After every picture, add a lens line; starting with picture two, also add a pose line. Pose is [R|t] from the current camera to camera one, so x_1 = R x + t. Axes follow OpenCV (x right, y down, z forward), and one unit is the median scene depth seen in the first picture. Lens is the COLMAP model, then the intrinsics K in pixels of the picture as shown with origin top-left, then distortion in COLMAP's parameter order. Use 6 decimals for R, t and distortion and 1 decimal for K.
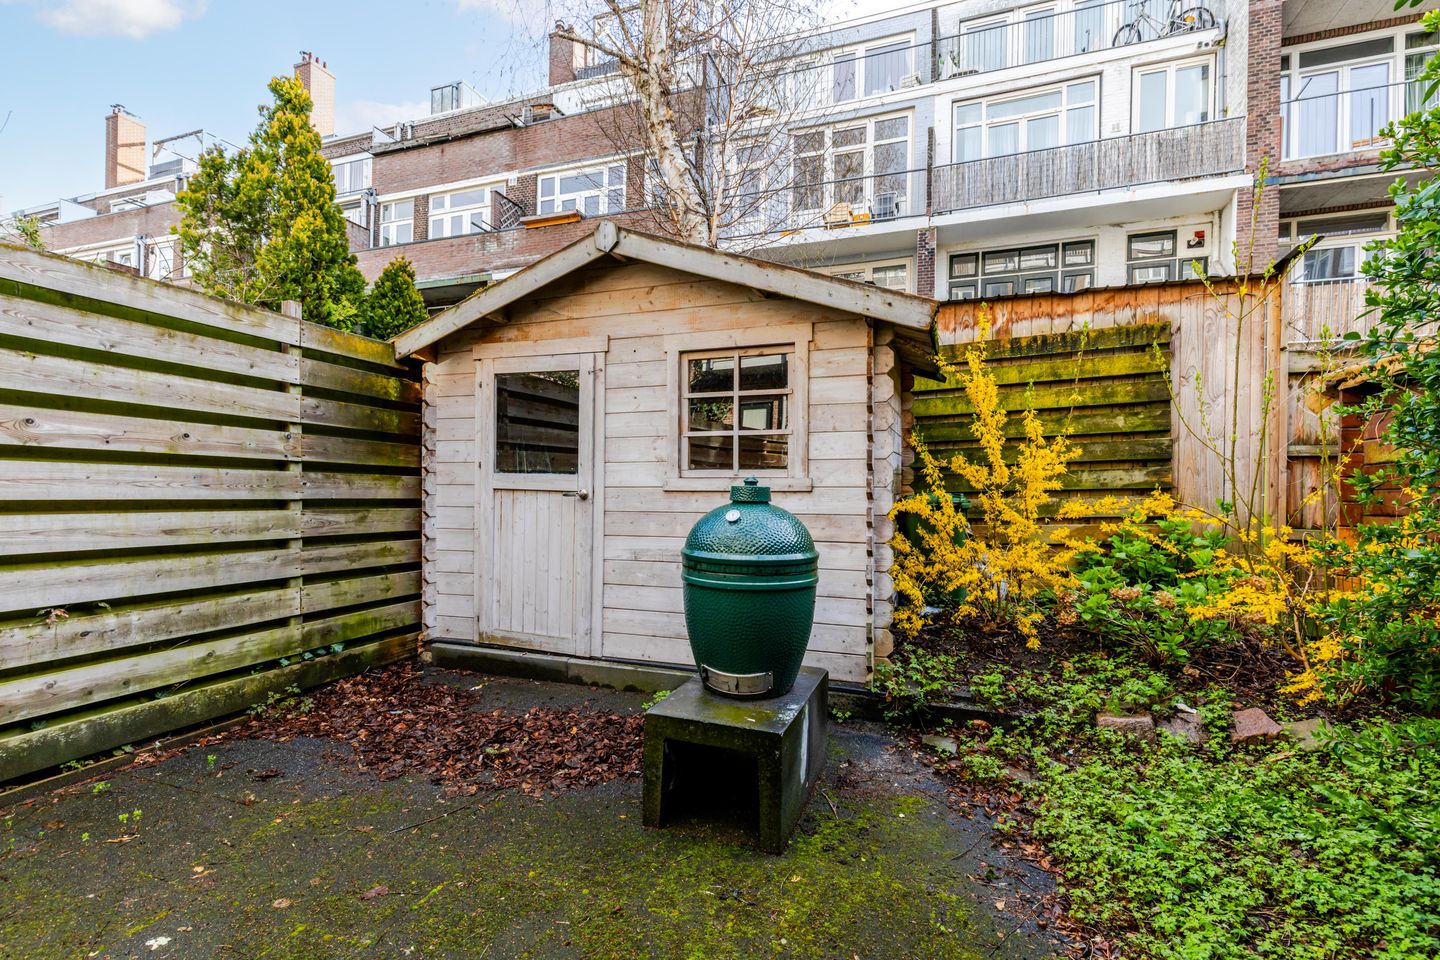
lens RADIAL K [[651.1, 0, 721.9], [0, 651.1, 486.2], [0, 0, 1]] dist [0.008757, -0.002041]
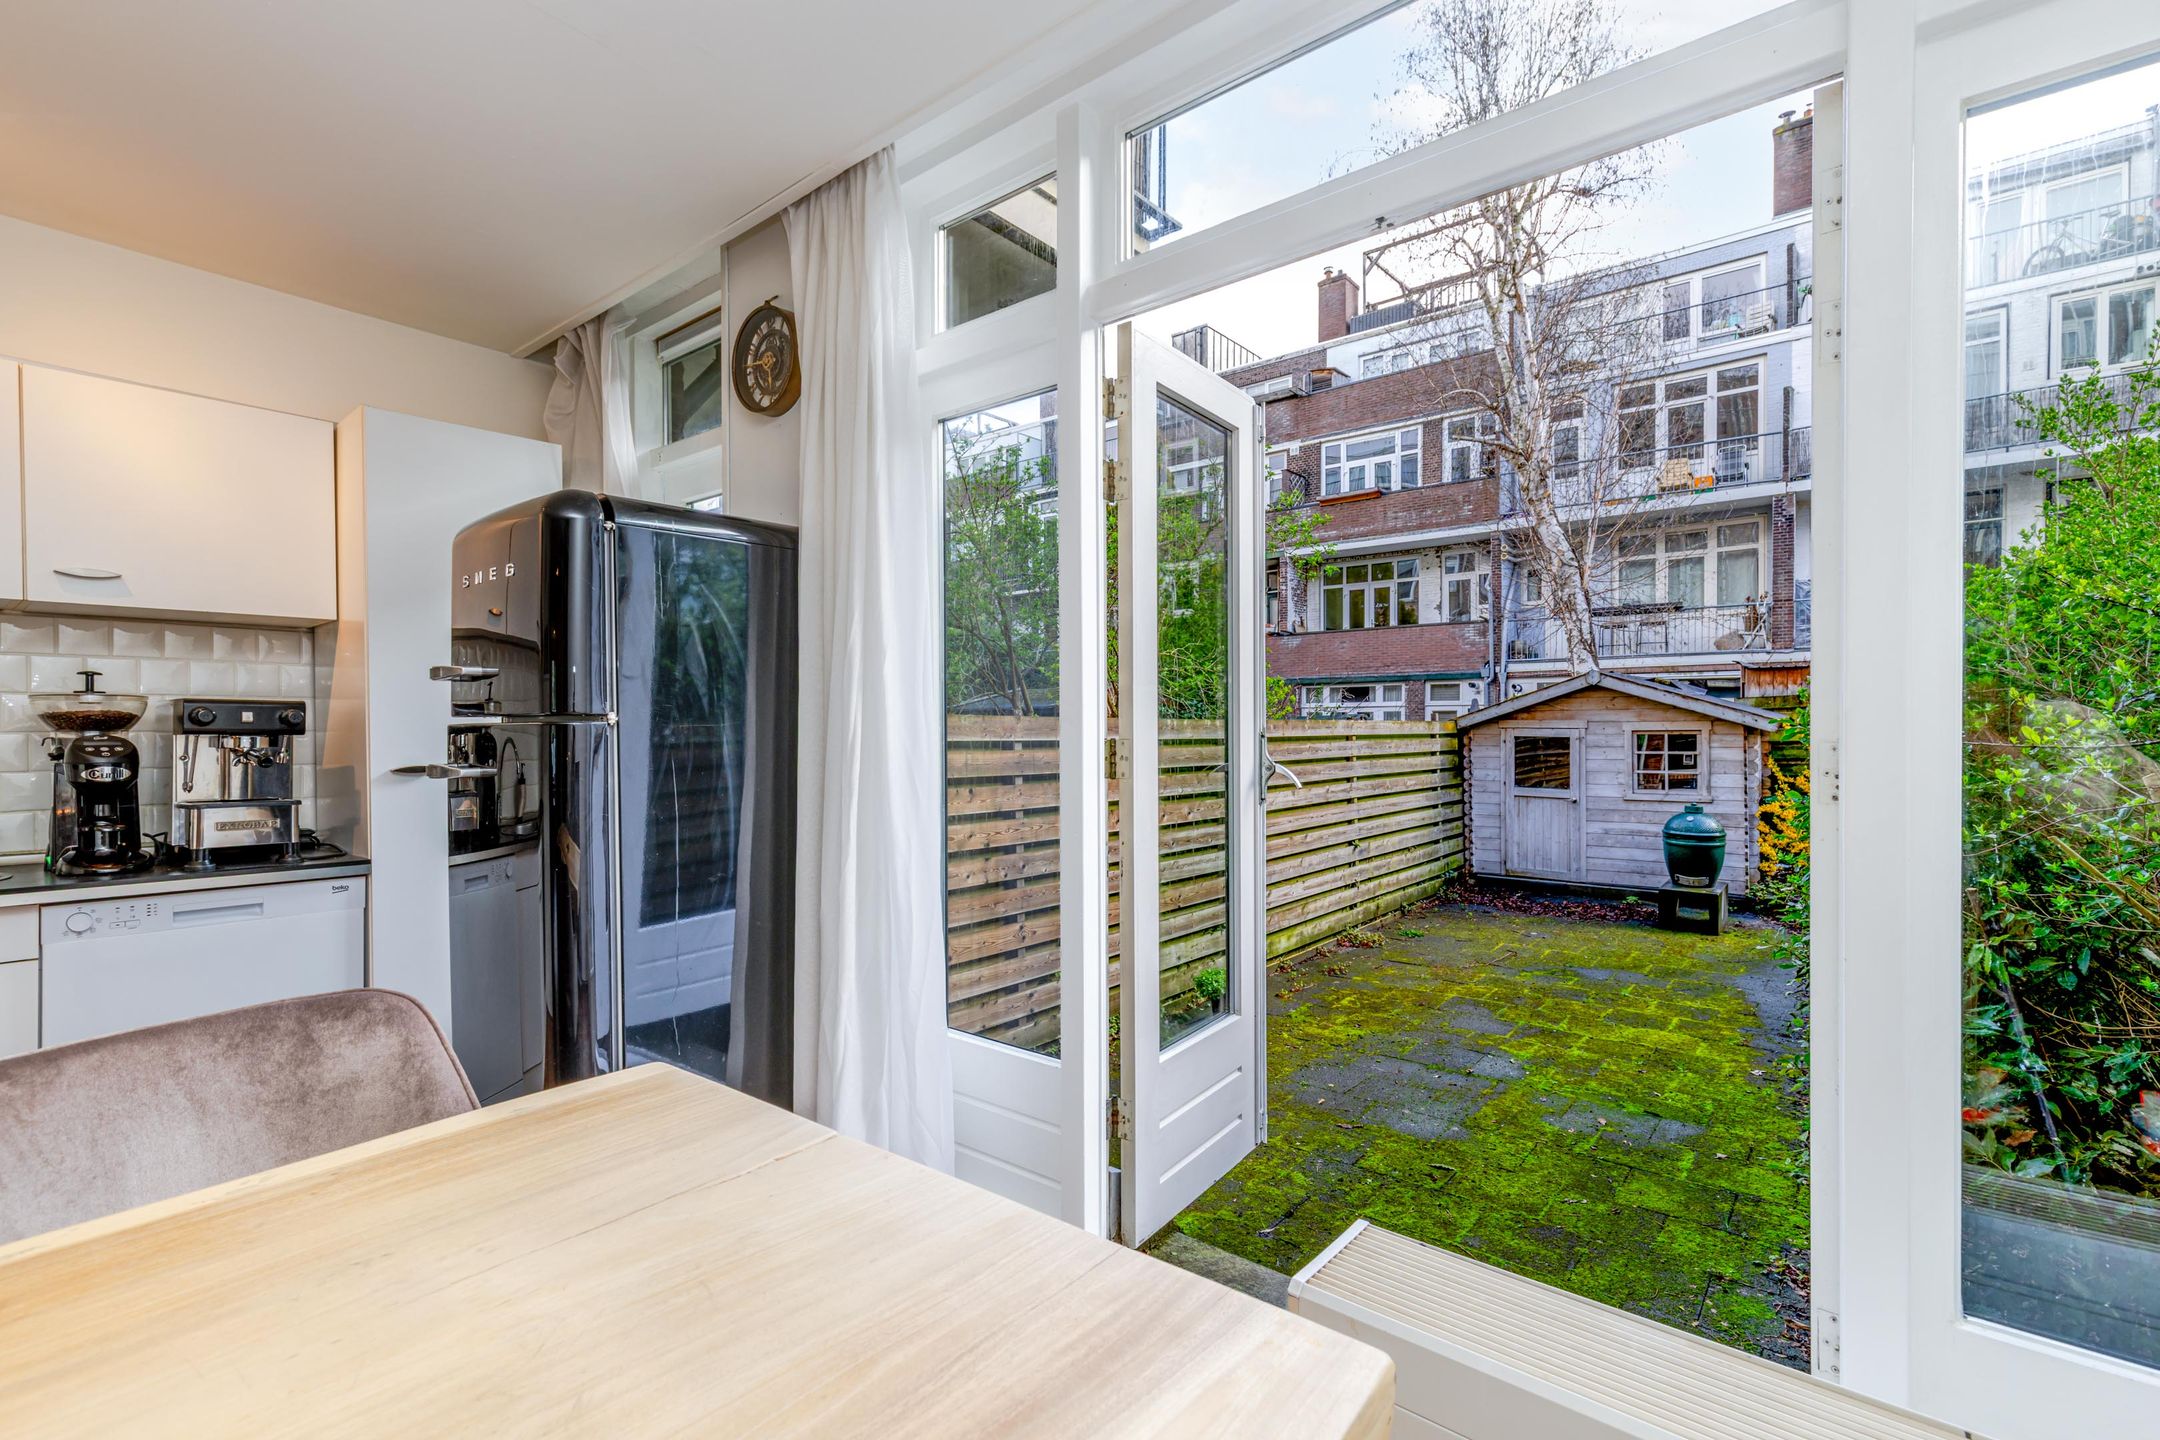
lens RADIAL K [[976.7, 0, 1082.9], [0, 976.7, 729.3], [0, 0, 1]] dist [0.008757, -0.002041]
pose [[0.946798, -0.016274, -0.321416, -0.527906], [0.019653, 0.999780, 0.007273, -0.200942], [0.321227, -0.013203, 0.946910, -1.818228]]
